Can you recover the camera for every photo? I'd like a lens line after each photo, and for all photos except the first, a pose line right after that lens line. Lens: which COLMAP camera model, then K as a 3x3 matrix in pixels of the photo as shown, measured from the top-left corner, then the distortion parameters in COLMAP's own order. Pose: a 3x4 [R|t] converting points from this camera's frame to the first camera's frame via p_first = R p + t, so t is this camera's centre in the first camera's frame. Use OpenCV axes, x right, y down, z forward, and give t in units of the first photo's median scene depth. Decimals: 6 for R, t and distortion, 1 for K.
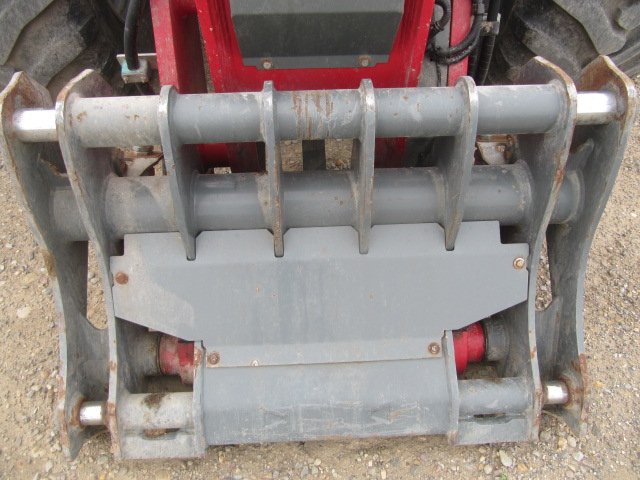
lens RADIAL K [[525.1, 0, 321.7], [0, 525.1, 243.3], [0, 0, 1]] dist [-0.054680, 0.014660]
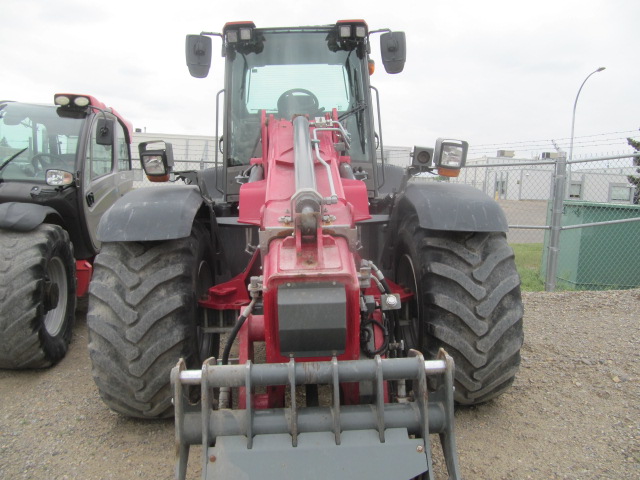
lens RADIAL K [[525.1, 0, 321.7], [0, 525.1, 243.3], [0, 0, 1]] dist [-0.054680, 0.014660]
pose [[0.999772, -0.021346, 0.000649, 0.034228], [0.016411, 0.748435, -0.663005, 0.748646], [0.013667, 0.662864, 0.748615, -0.954972]]
